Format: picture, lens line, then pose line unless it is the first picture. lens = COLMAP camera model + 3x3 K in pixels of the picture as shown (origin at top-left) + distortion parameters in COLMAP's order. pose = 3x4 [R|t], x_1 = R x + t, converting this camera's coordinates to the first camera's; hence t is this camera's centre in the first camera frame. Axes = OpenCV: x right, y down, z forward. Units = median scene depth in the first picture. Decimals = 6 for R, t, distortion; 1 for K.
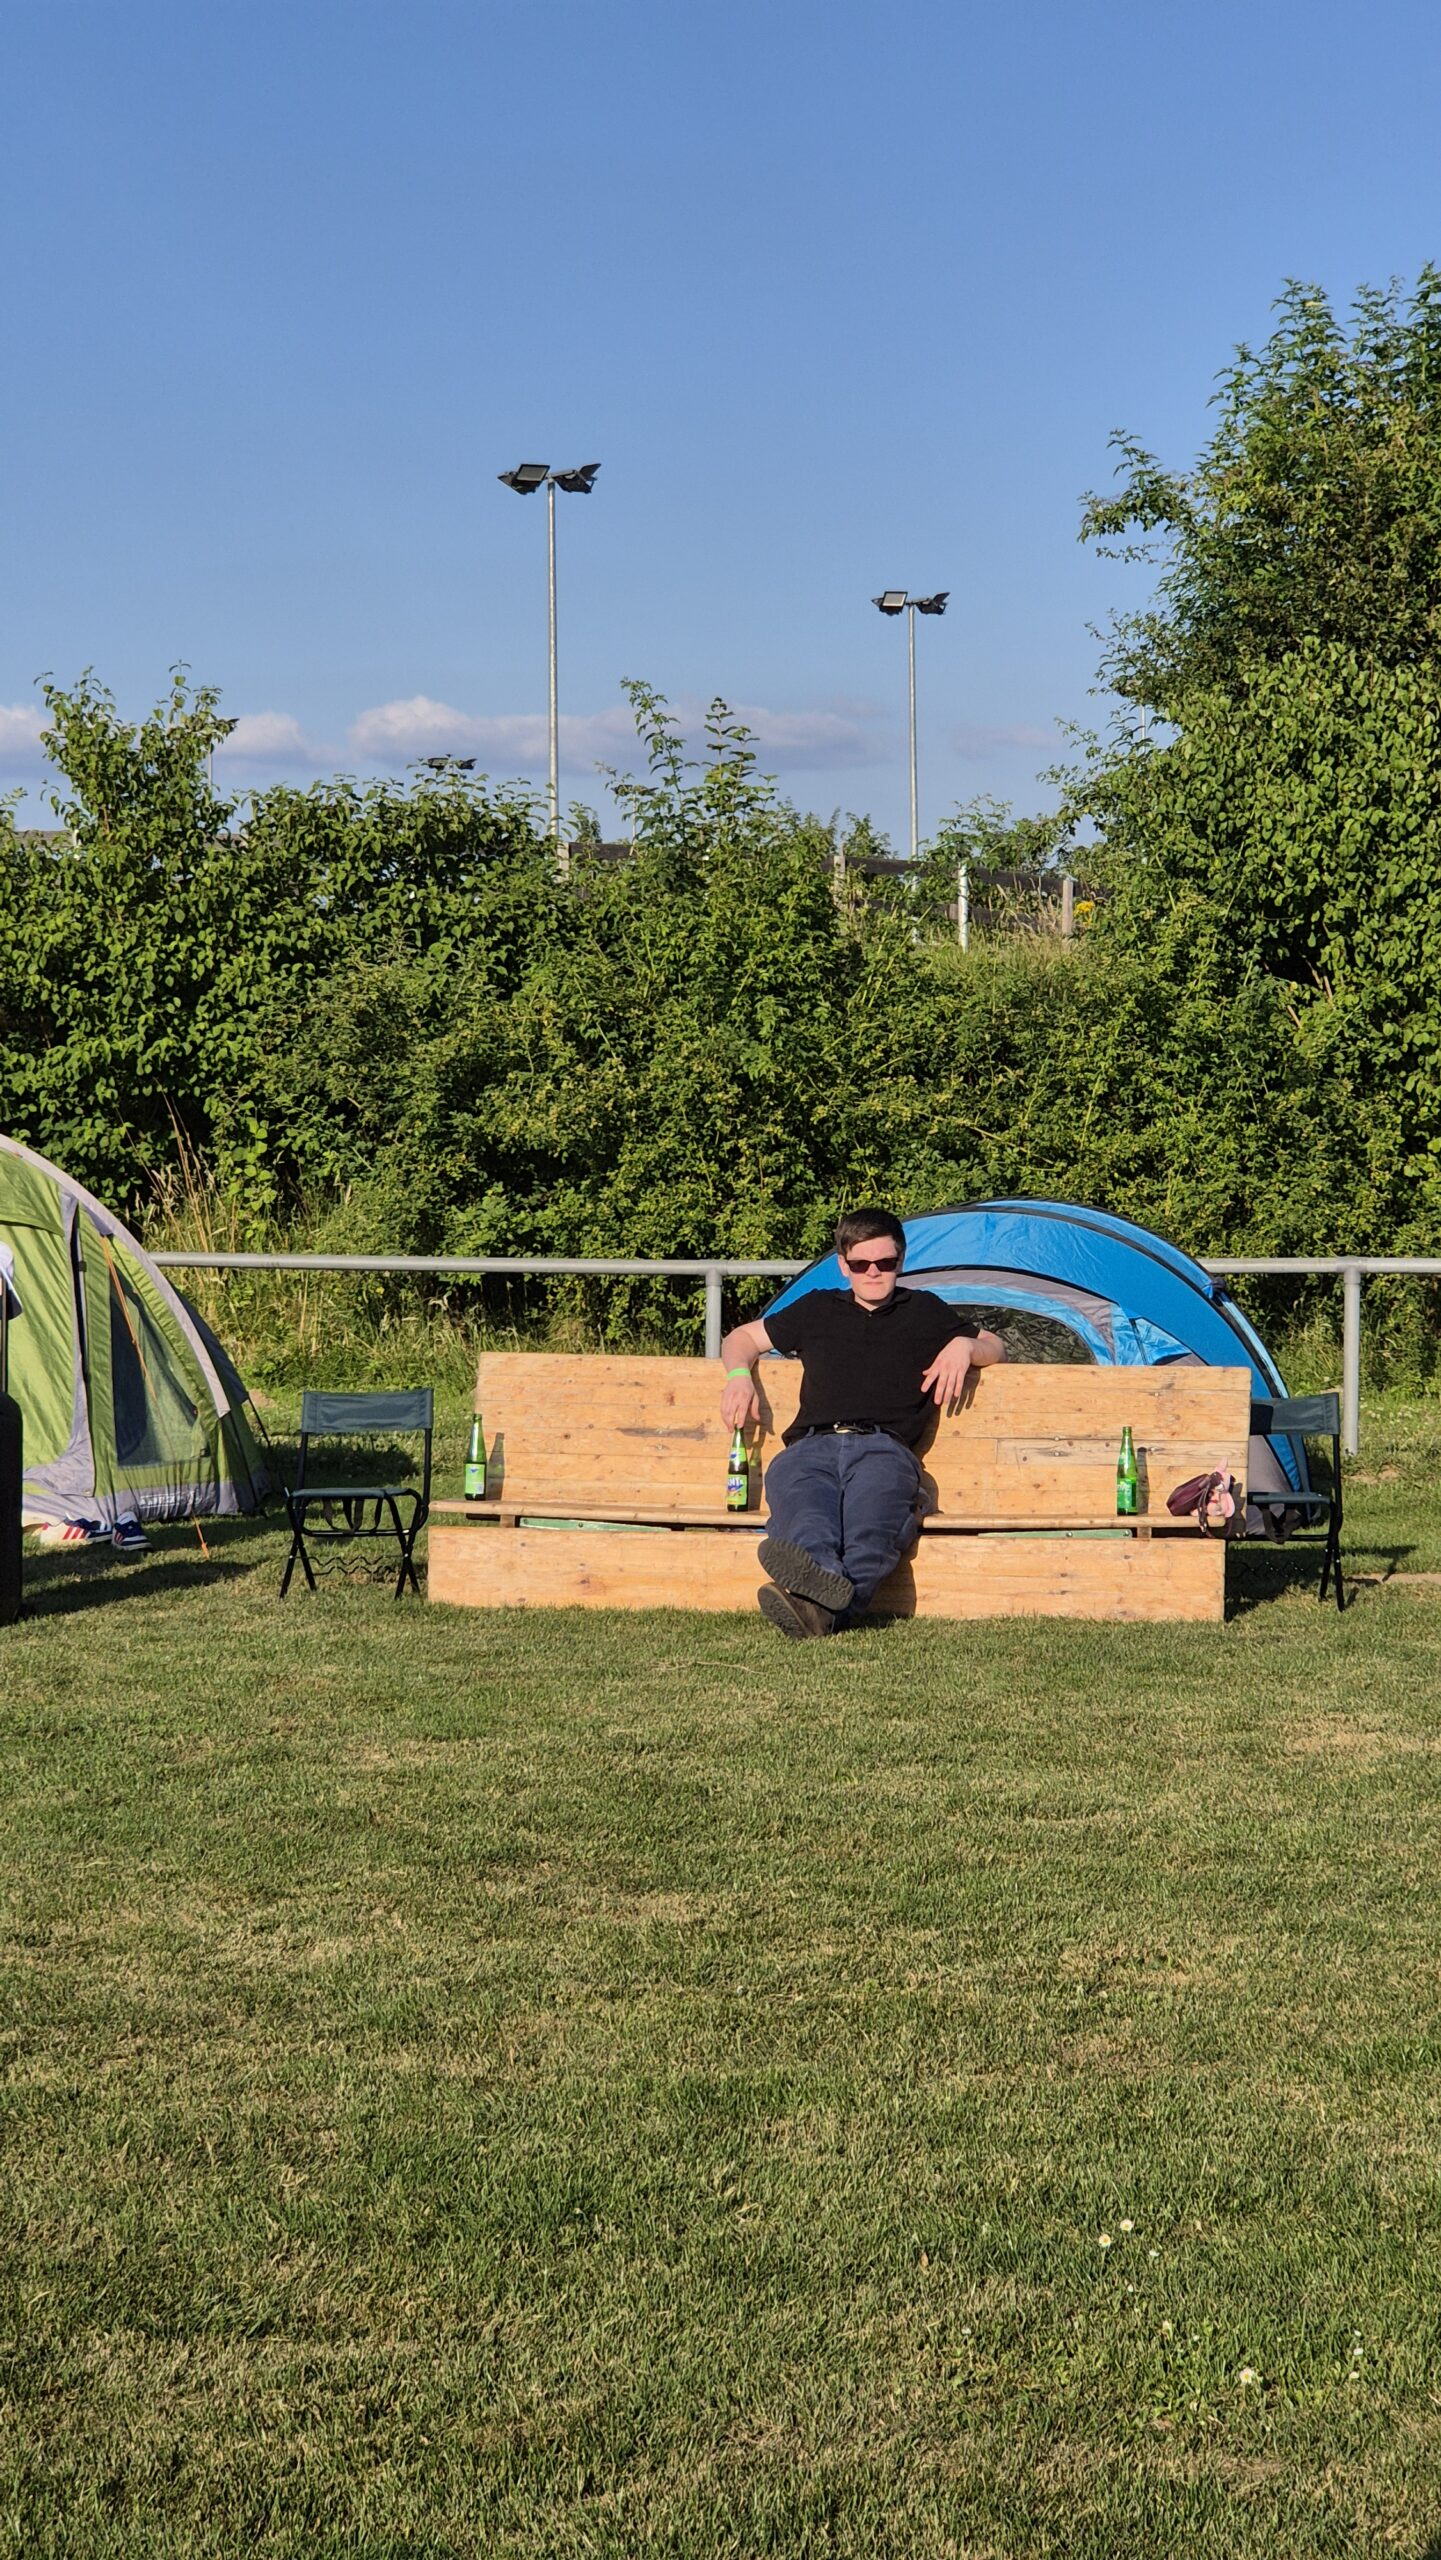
lens RADIAL K [[4989.6, 0, 720.5], [0, 4989.6, 1280.0], [0, 0, 1]] dist [-0.398999, -0.030860]
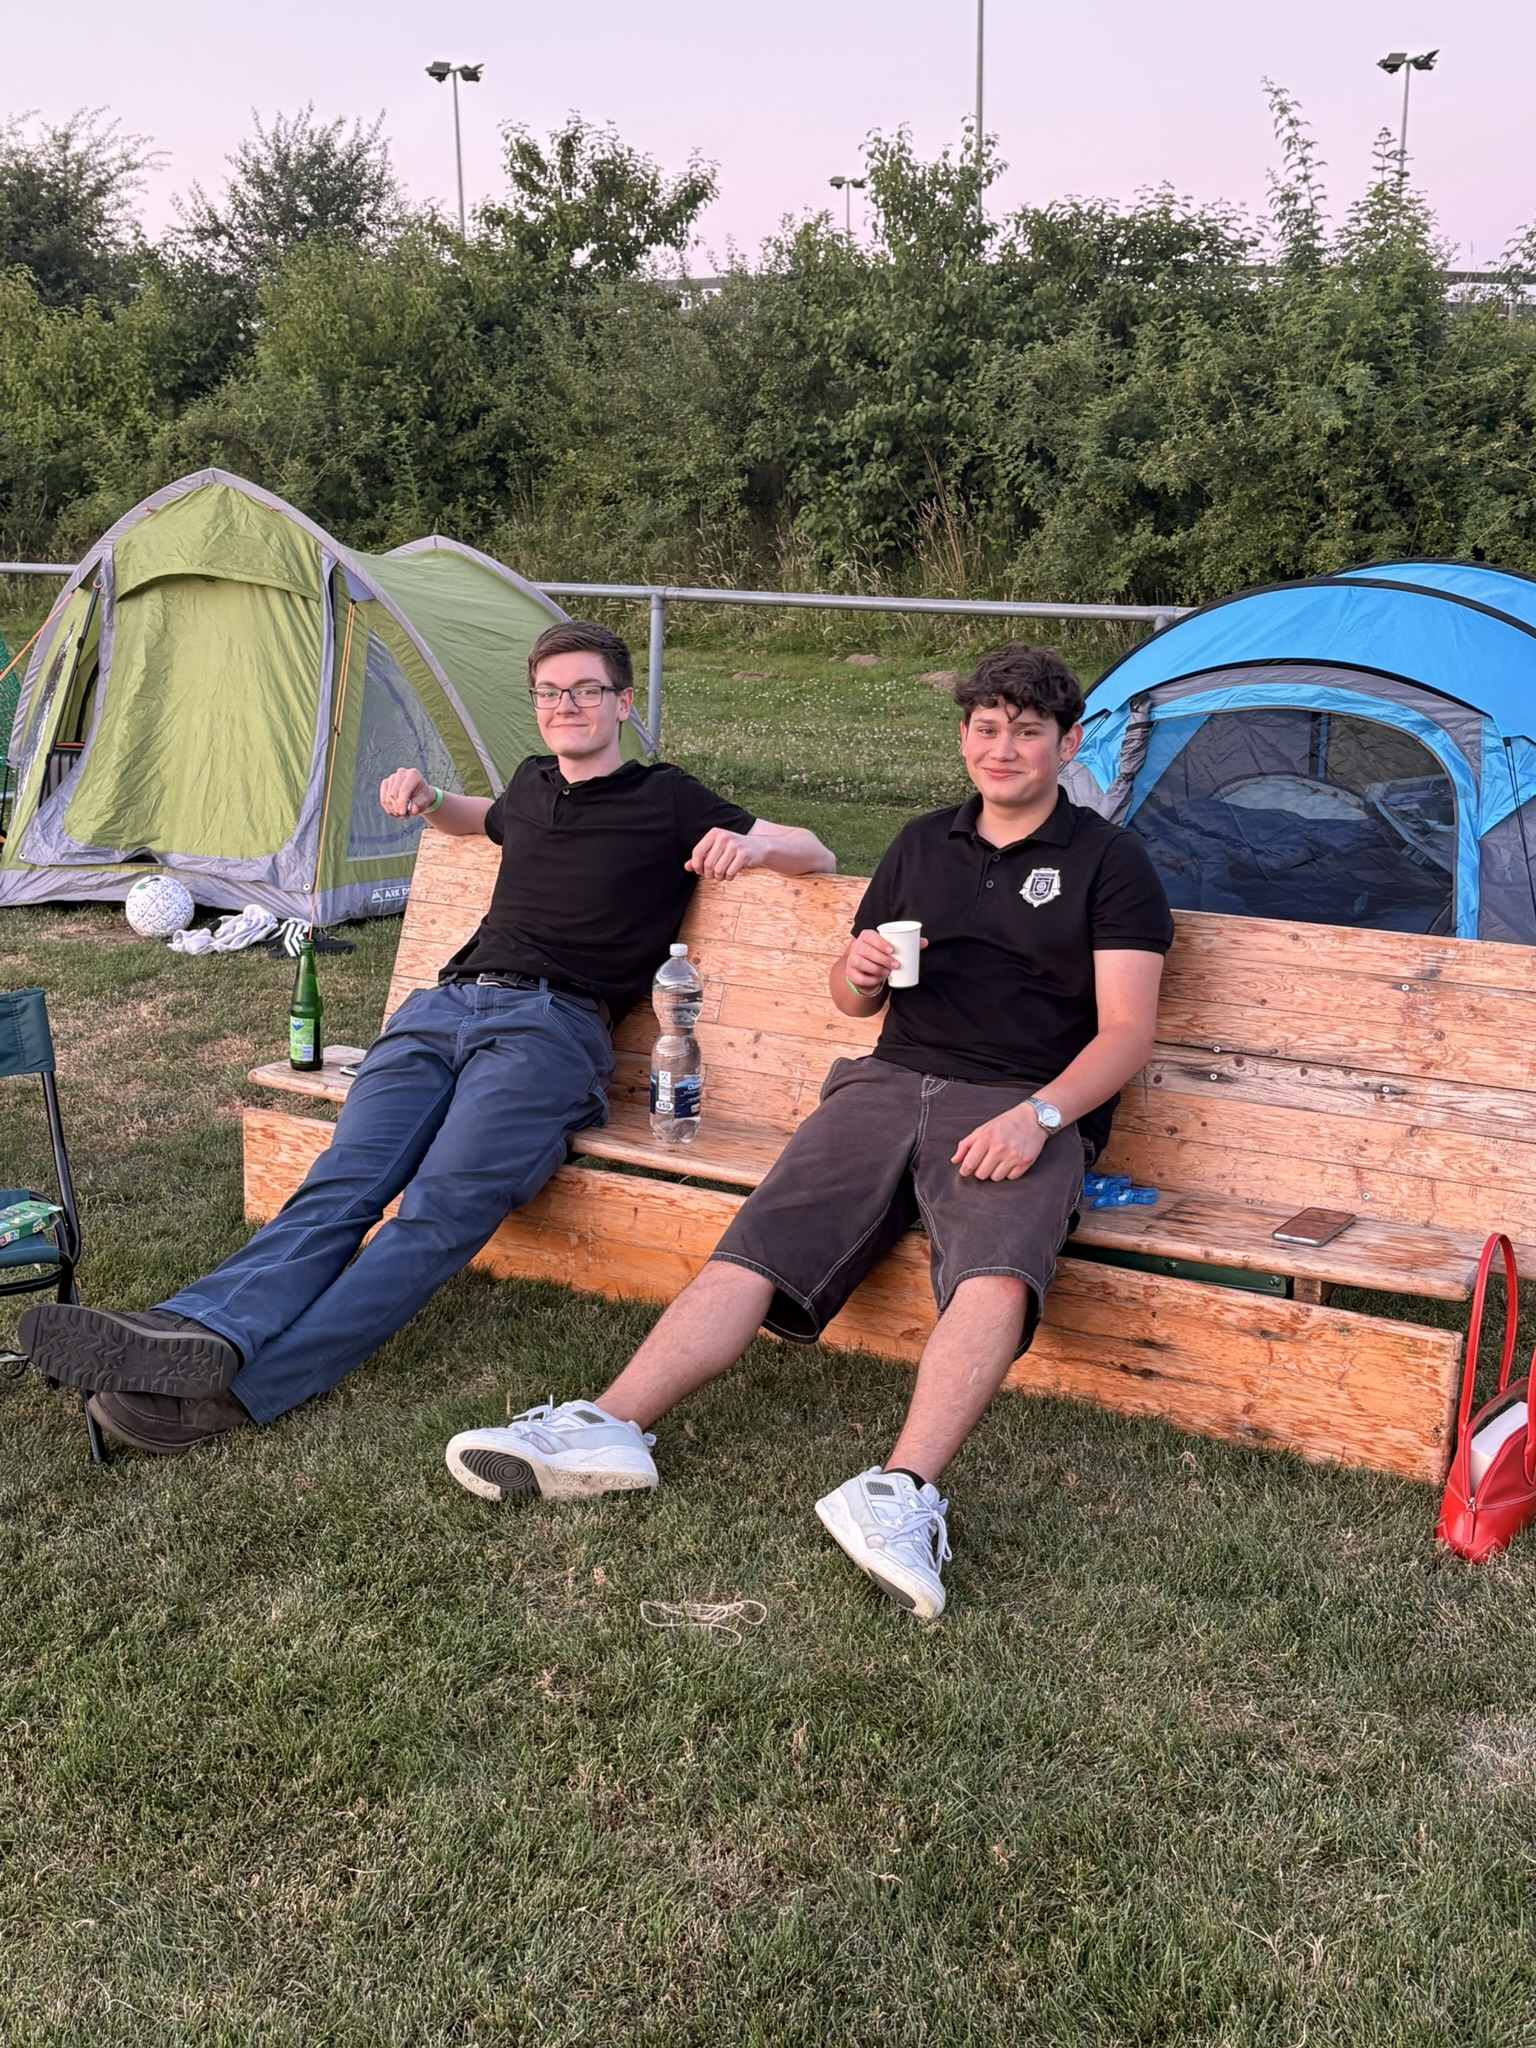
lens RADIAL K [[2037.2, 0, 758.3], [0, 2037.2, 1070.3], [0, 0, 1]] dist [-0.003812, -0.015481]
pose [[0.935491, 0.094575, -0.340458, 0.056798], [-0.003754, 0.966122, 0.258060, -0.015675], [0.353330, -0.240135, 0.904153, 0.438784]]
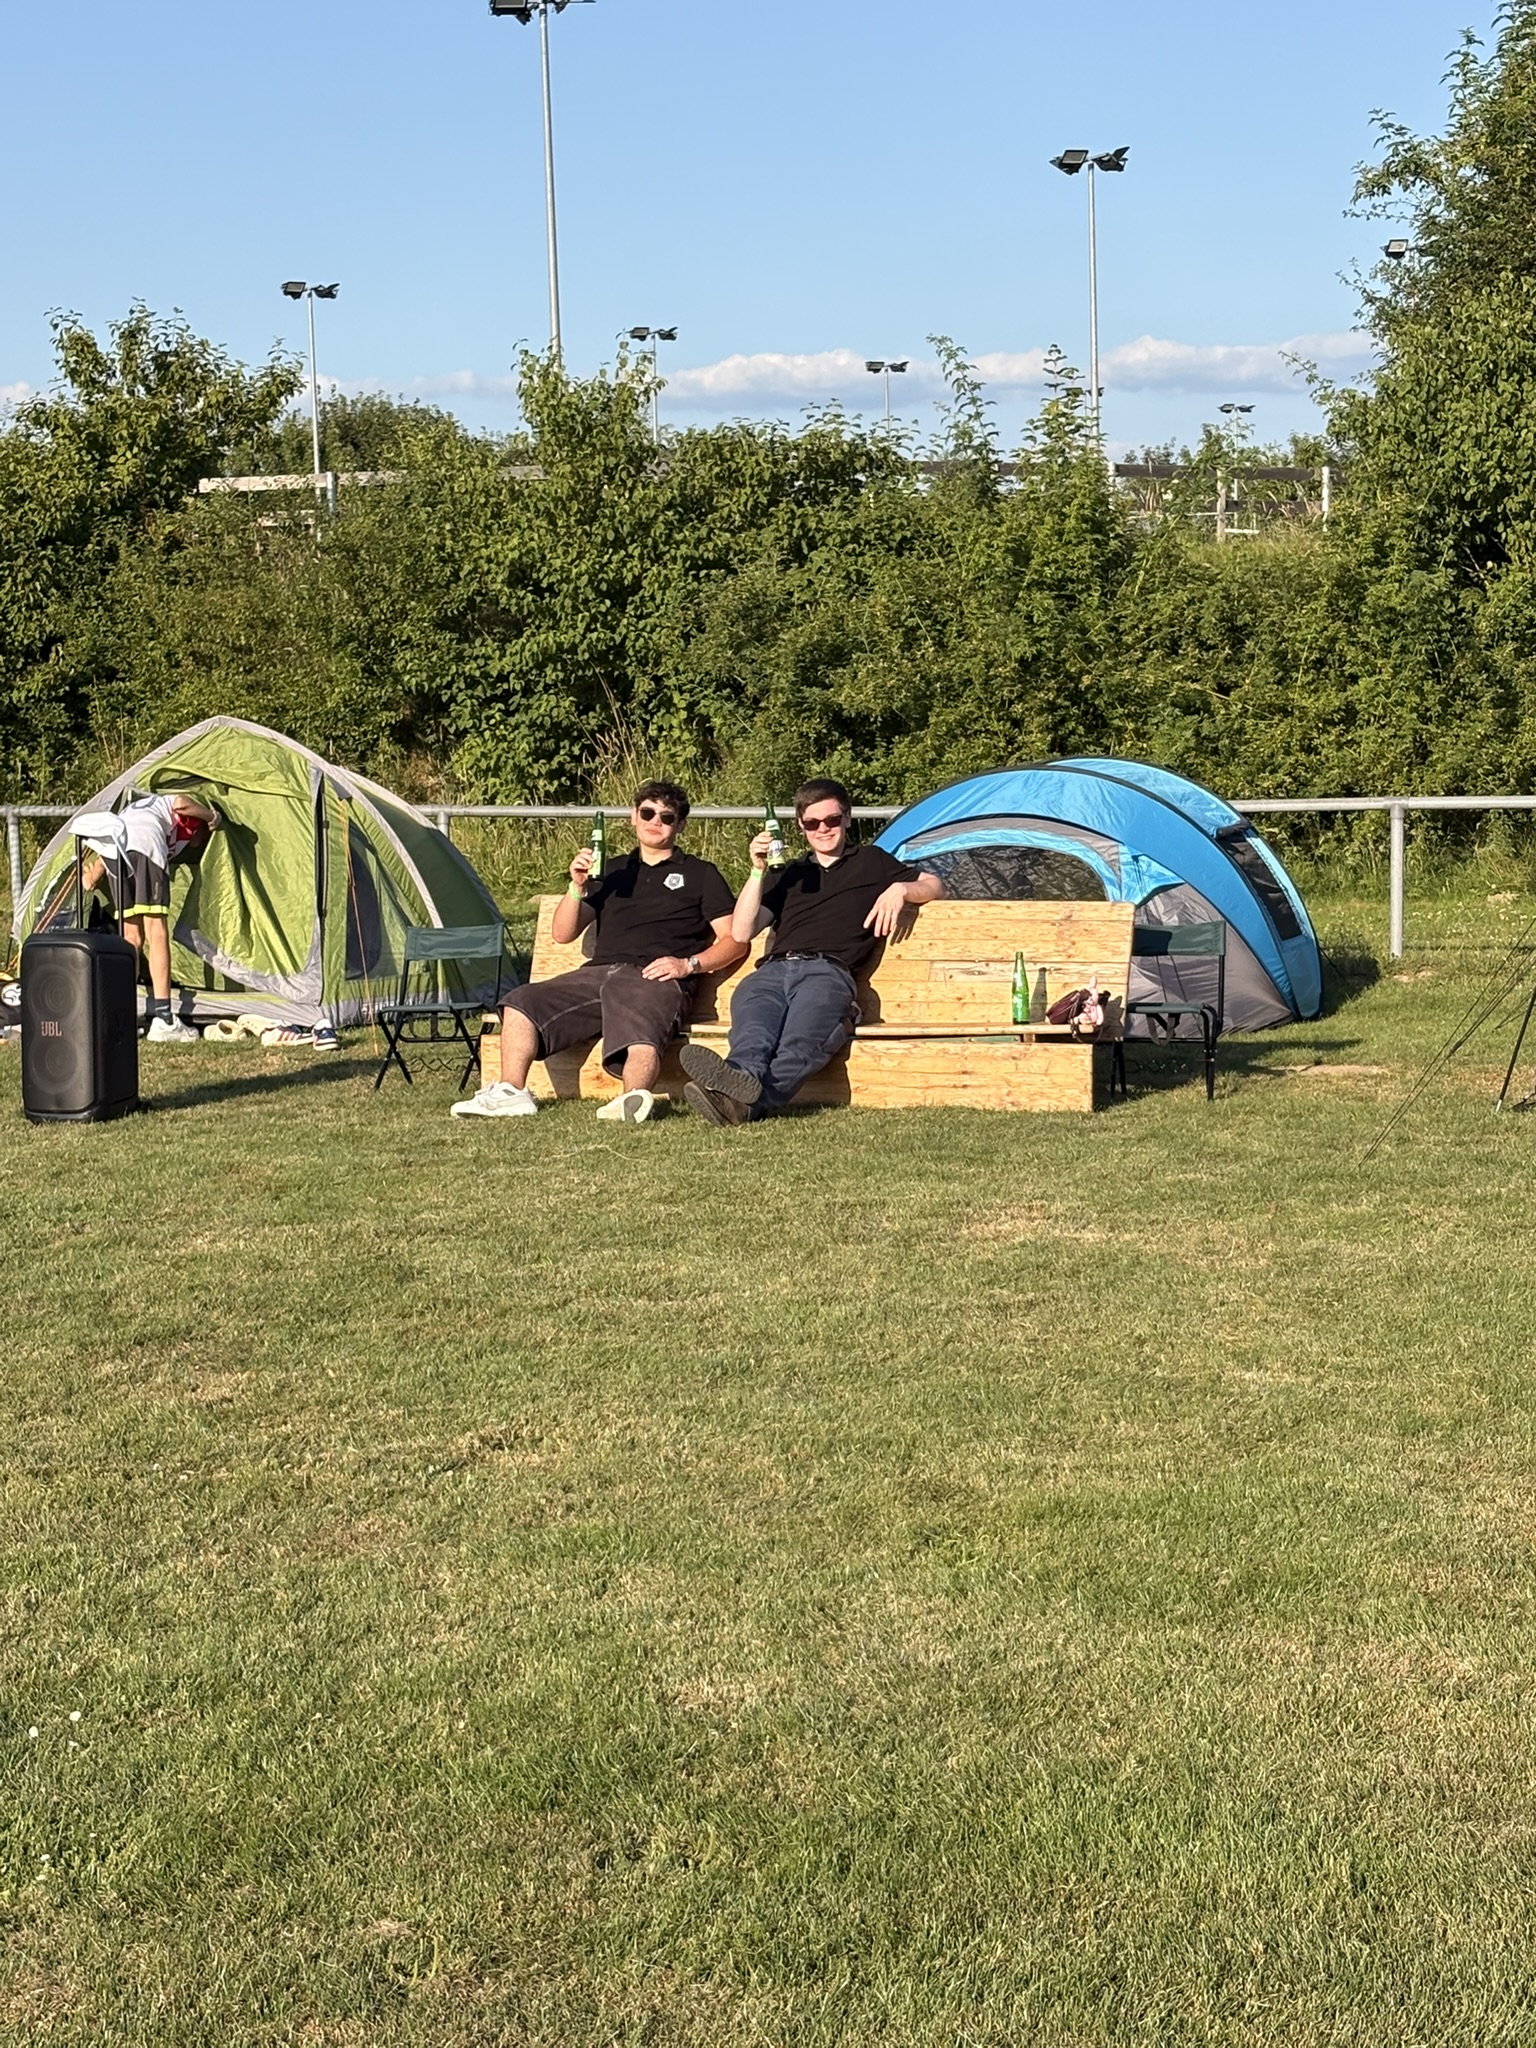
lens RADIAL K [[3774.0, 0, 768.0], [0, 3774.0, 1024.0], [0, 0, 1]] dist [0.269288, -2.249399]
pose [[0.985200, -0.005308, -0.171326, 0.102520], [0.016031, 0.997993, 0.061267, -0.006567], [0.170657, -0.063107, 0.983308, 0.033200]]
